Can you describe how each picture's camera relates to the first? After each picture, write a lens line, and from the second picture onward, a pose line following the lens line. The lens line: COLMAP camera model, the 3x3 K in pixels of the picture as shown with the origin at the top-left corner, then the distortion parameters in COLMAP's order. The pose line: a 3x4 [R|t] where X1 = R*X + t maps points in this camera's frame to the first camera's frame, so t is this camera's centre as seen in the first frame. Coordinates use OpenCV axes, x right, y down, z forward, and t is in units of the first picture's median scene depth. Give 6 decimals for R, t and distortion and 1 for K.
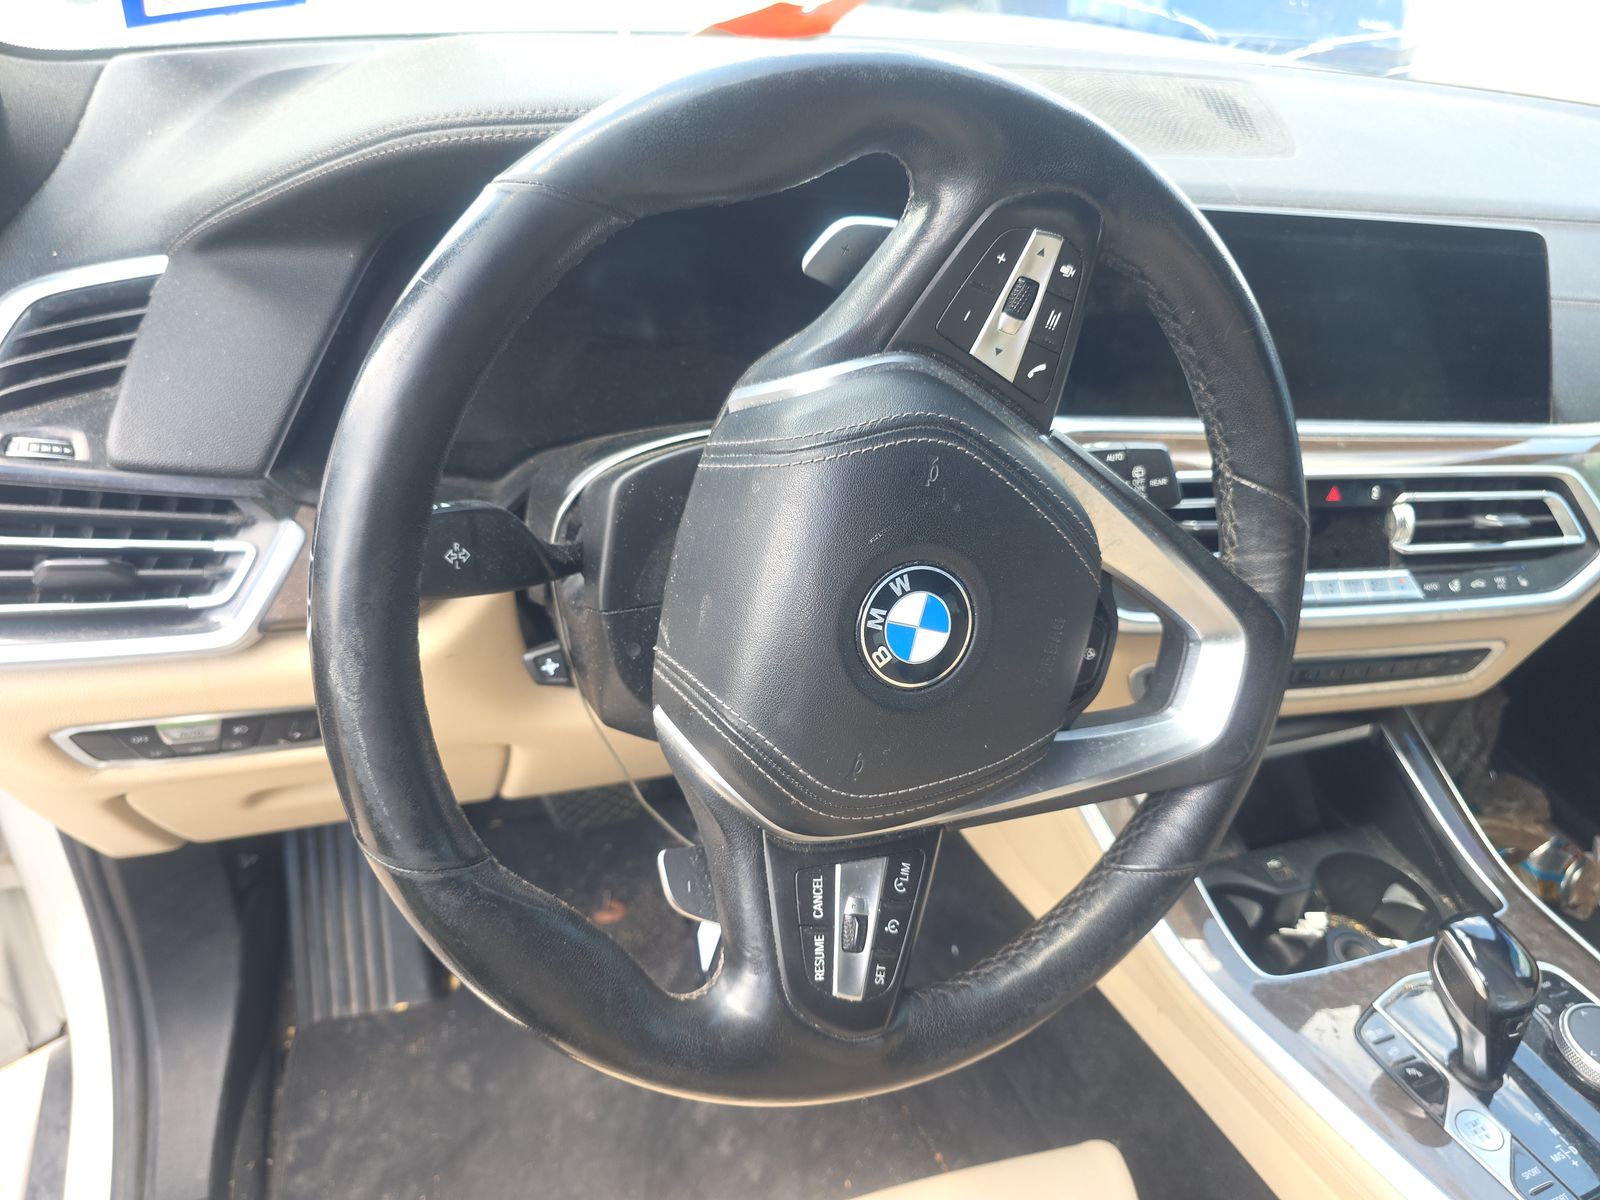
lens RADIAL K [[1079.3, 0, 805.0], [0, 1079.3, 602.3], [0, 0, 1]] dist [0.050905, -0.046818]
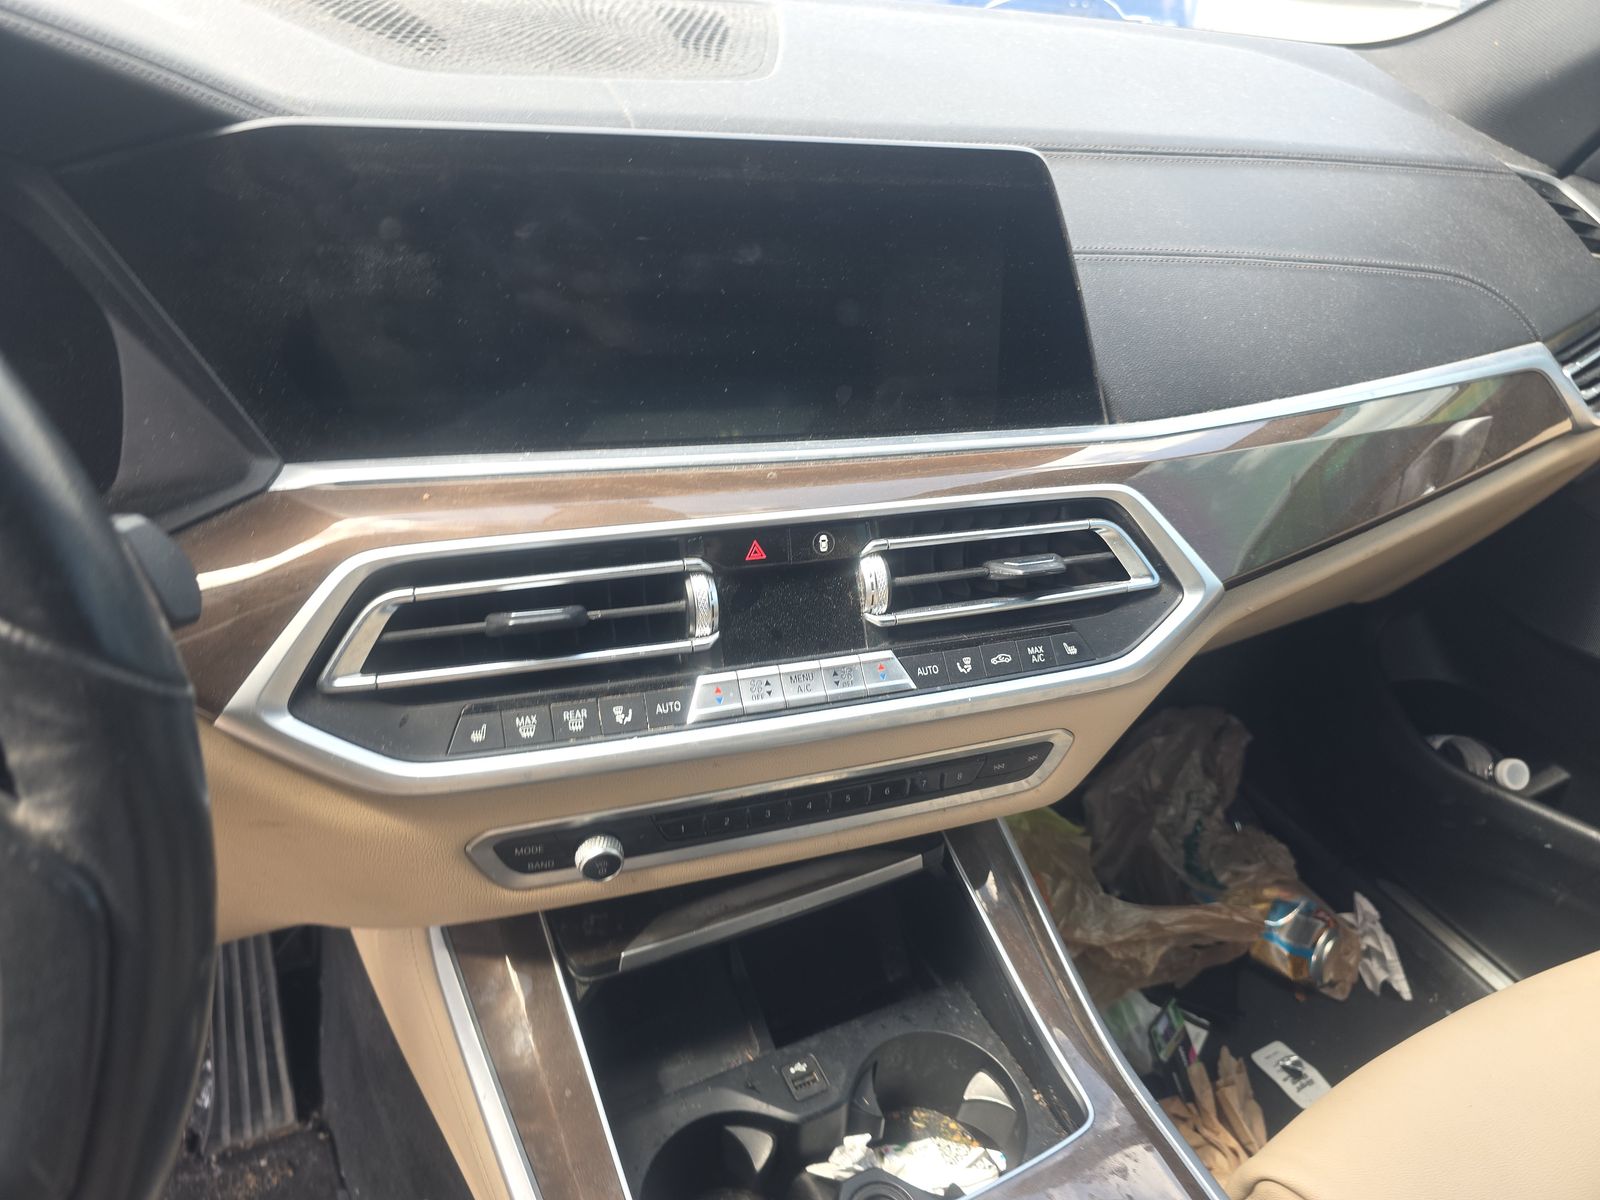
lens RADIAL K [[1079.3, 0, 796.4], [0, 1079.3, 597.9], [0, 0, 1]] dist [0.050905, -0.046818]
pose [[0.994018, -0.074783, 0.079603, 0.421474], [0.077203, 0.996629, -0.027759, -0.045588], [-0.077259, 0.033738, 0.996440, 0.310474]]
